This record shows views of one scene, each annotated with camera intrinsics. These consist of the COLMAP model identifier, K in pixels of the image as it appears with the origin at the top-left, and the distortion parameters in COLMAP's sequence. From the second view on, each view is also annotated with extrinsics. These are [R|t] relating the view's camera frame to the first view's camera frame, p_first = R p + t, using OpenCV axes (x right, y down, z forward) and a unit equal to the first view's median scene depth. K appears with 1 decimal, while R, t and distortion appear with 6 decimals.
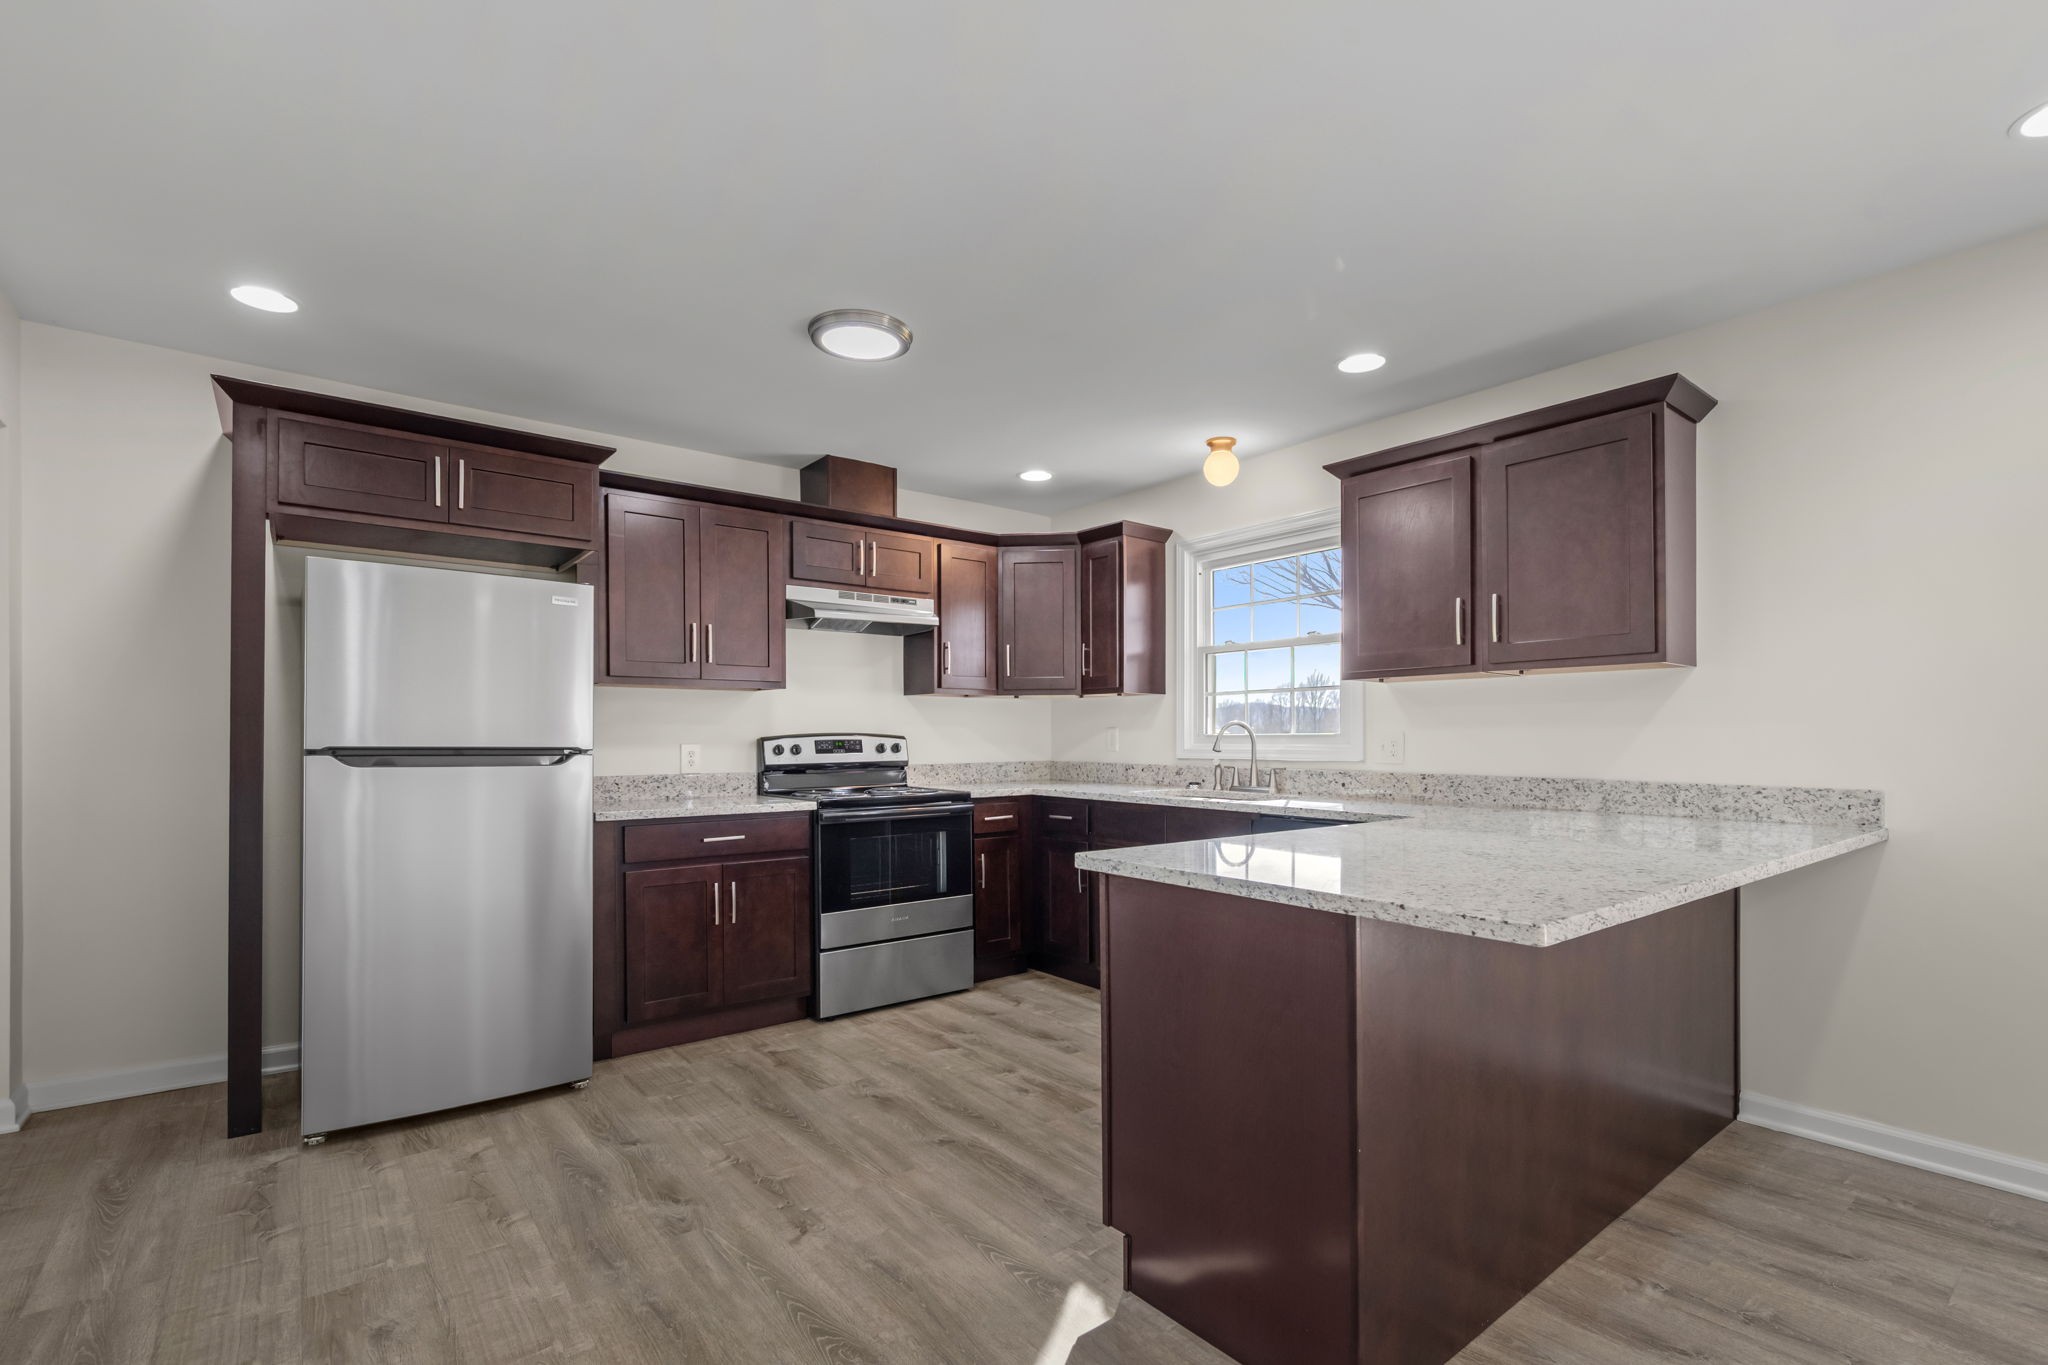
lens RADIAL K [[929.7, 0, 1029.9], [0, 929.7, 721.0], [0, 0, 1]] dist [0.002247, -0.000123]
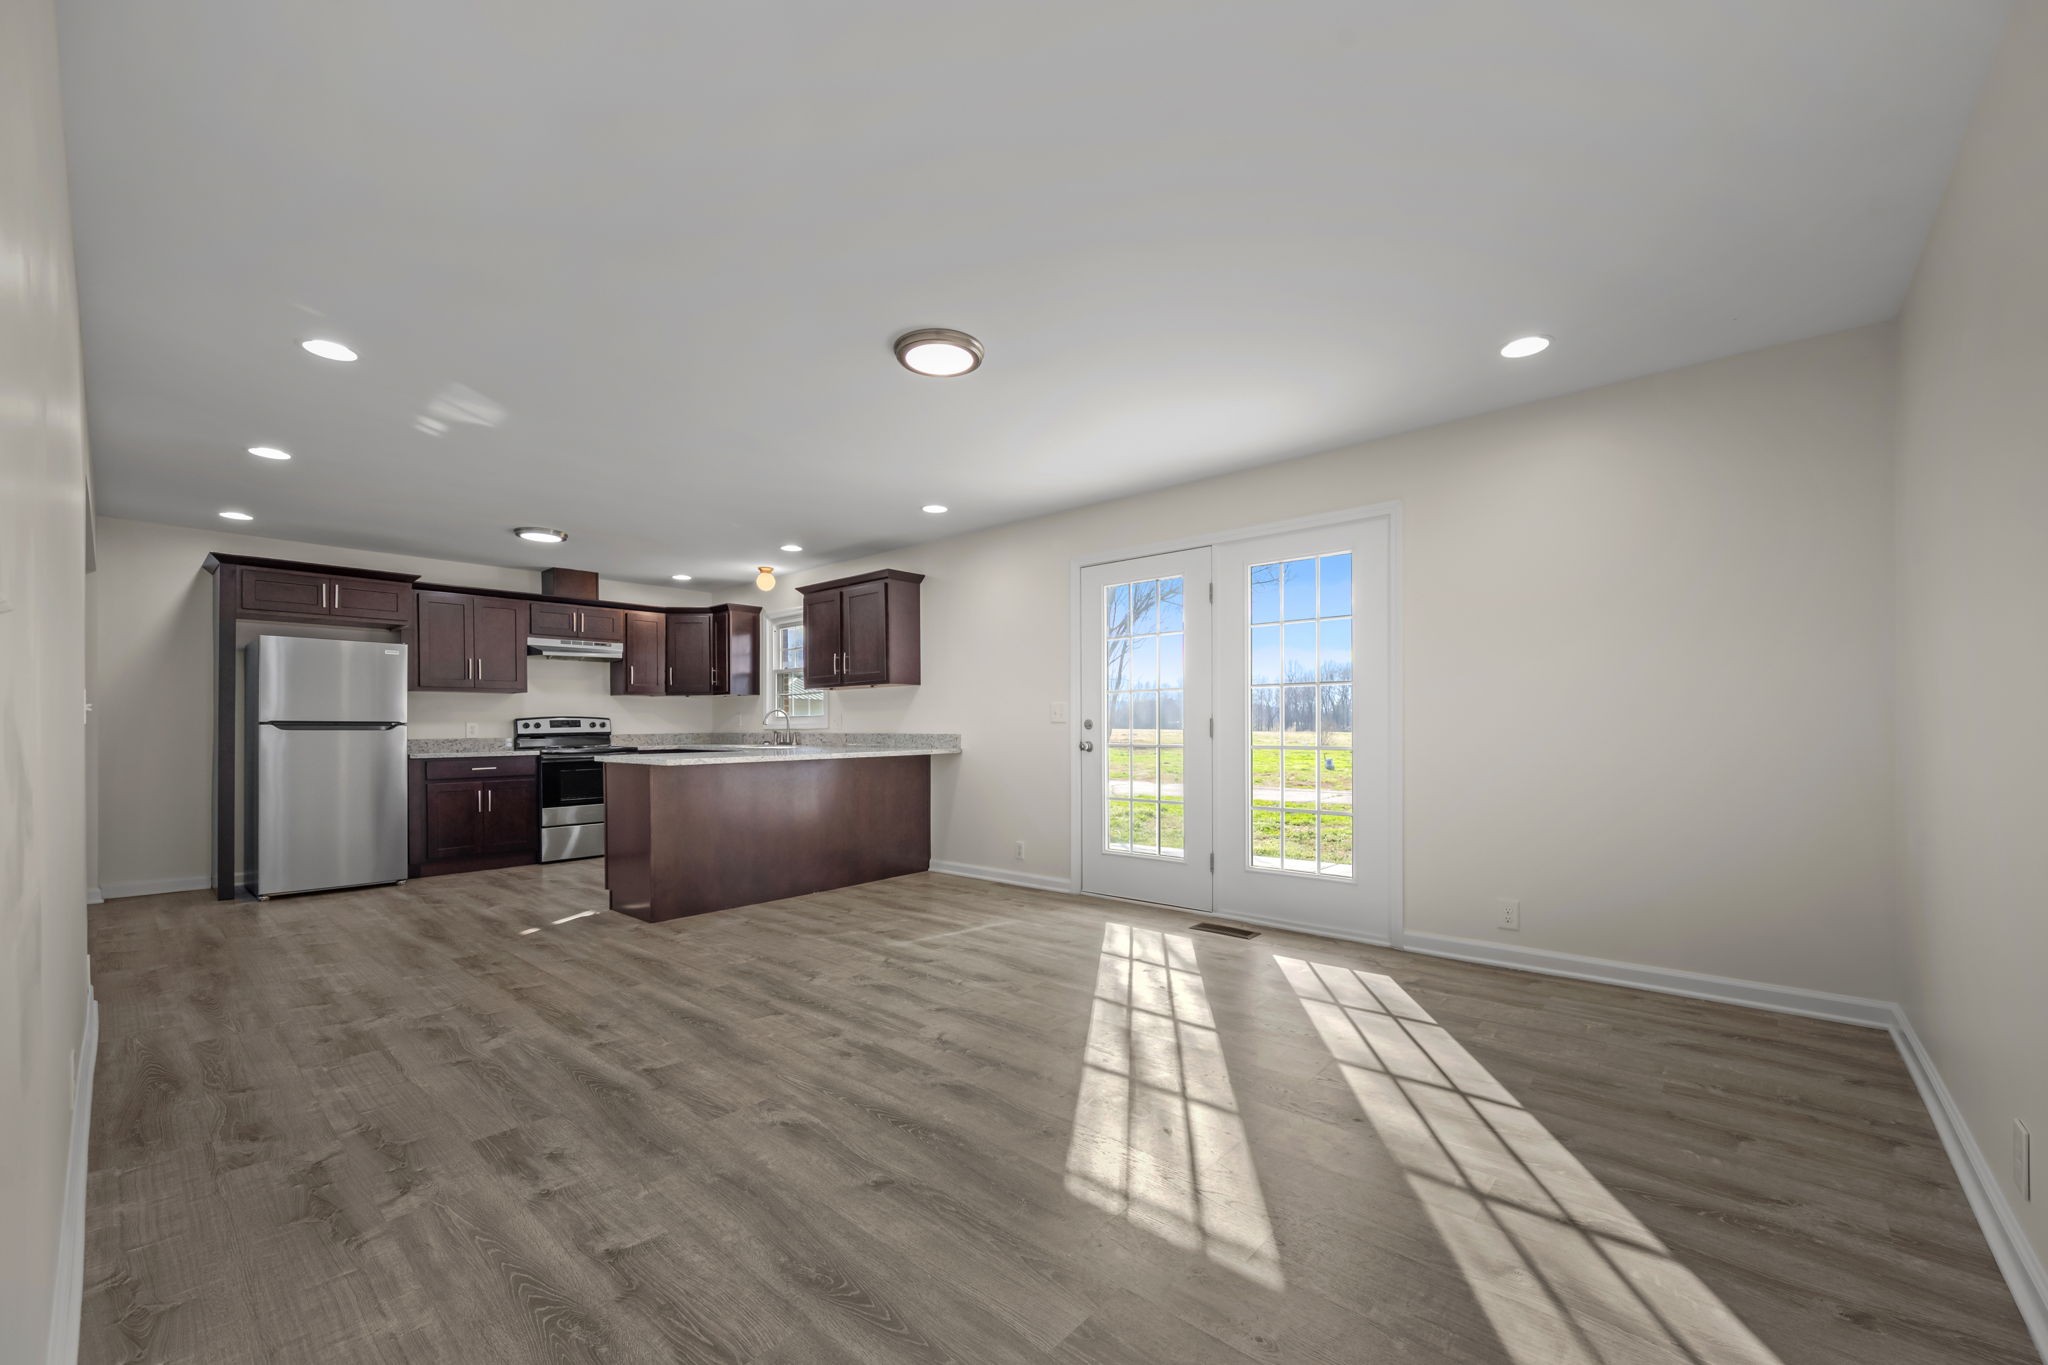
lens RADIAL K [[807.1, 0, 1016.4], [0, 807.1, 712.8], [0, 0, 1]] dist [-0.001206, -0.000220]
pose [[0.985661, -0.003365, 0.168702, 0.501323], [0.003591, 0.999993, -0.001034, 0.013410], [-0.168698, 0.001625, 0.985666, -0.888486]]
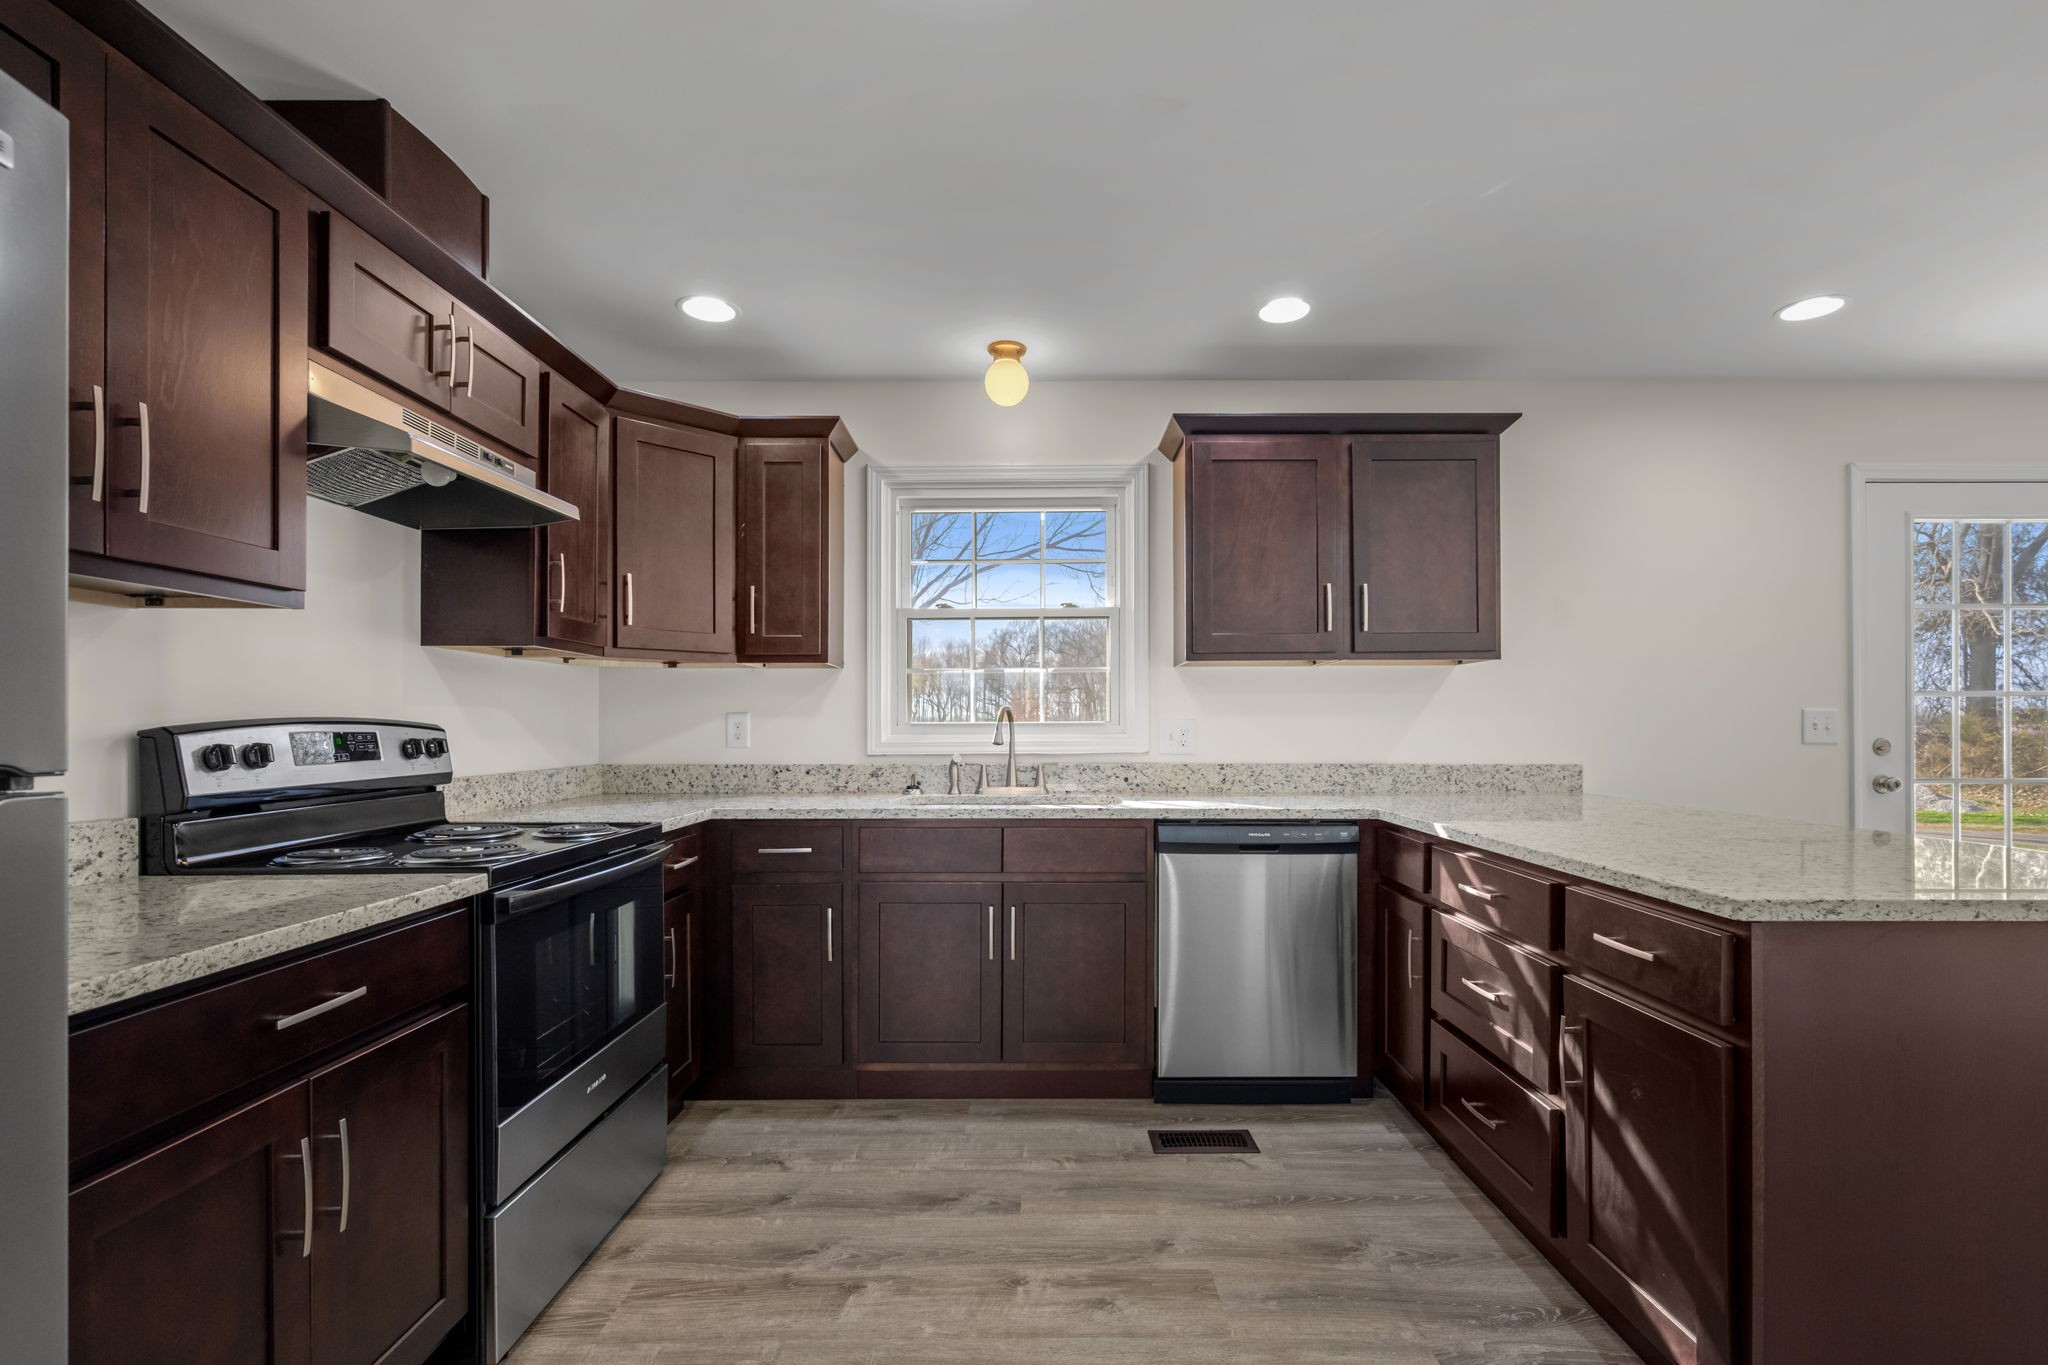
lens RADIAL K [[931.5, 0, 1031.8], [0, 931.5, 709.2], [0, 0, 1]] dist [0.001570, 0.000534]
pose [[0.621106, 0.014262, 0.783596, -0.443804], [-0.010812, 0.999895, -0.009629, 0.012052], [-0.783652, -0.002491, 0.621195, 0.560765]]
